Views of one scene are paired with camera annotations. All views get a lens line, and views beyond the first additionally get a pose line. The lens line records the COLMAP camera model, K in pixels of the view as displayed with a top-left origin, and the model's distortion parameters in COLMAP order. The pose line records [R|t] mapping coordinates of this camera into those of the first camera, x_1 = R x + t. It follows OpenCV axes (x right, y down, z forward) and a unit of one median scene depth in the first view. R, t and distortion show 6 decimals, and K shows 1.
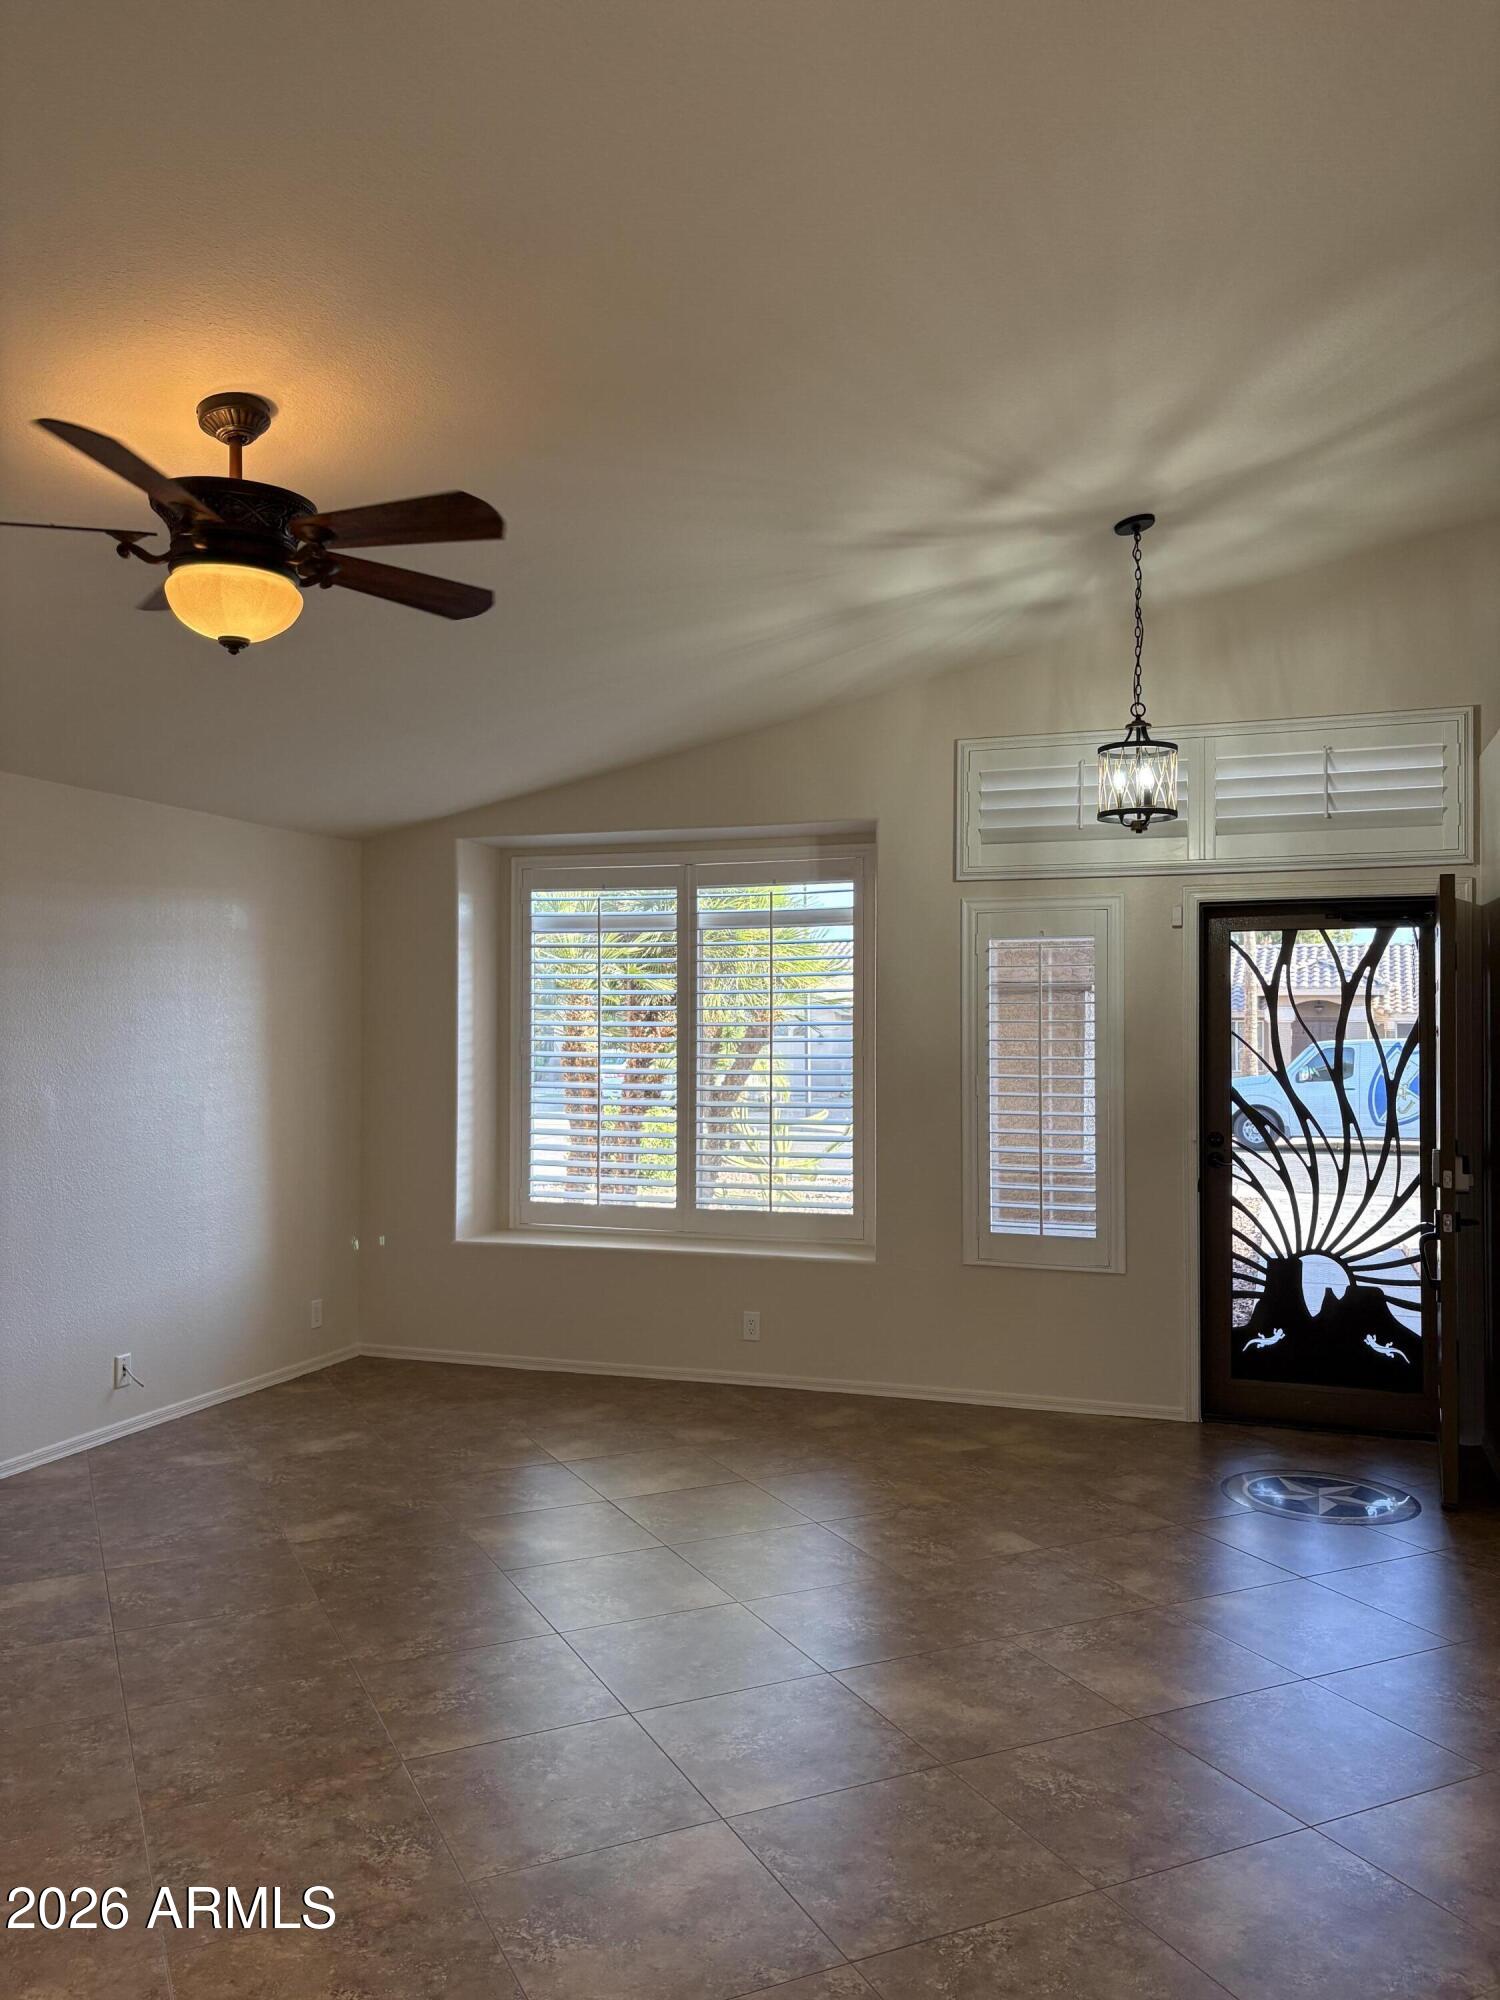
lens RADIAL K [[1522.9, 0, 748.6], [0, 1522.9, 1003.1], [0, 0, 1]] dist [0.019462, -0.022031]
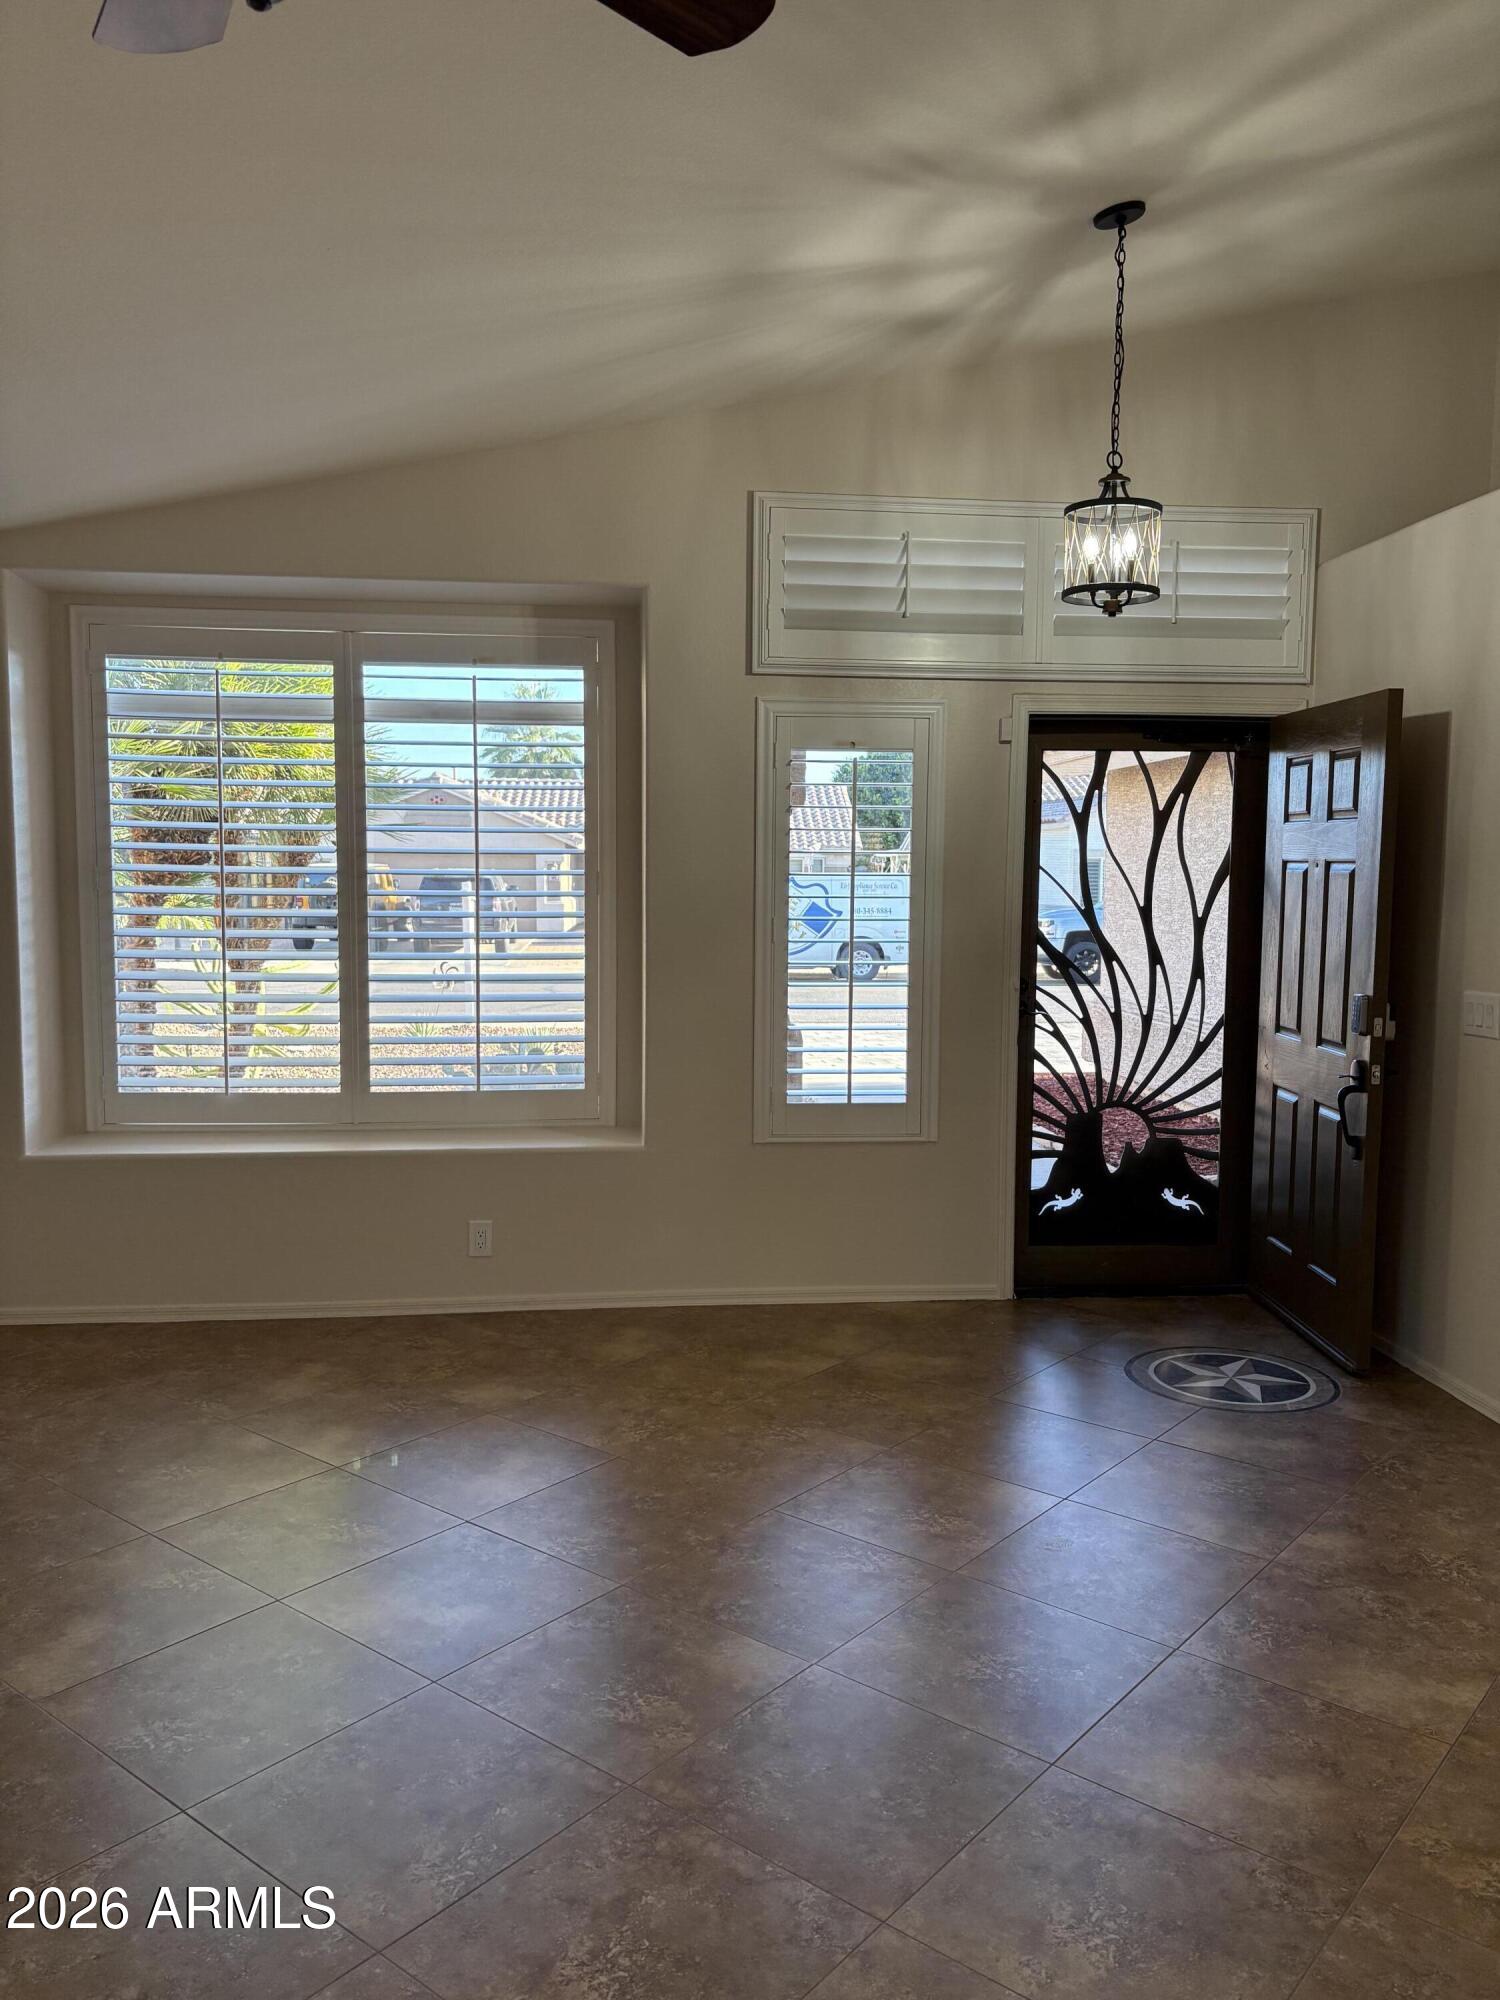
lens RADIAL K [[1522.9, 0, 751.7], [0, 1522.9, 1000.8], [0, 0, 1]] dist [0.019462, -0.022031]
pose [[0.905190, -0.030860, 0.423885, -0.219129], [-0.015250, 0.994360, 0.104959, 0.007497], [-0.424733, -0.101473, 0.899614, 0.273295]]
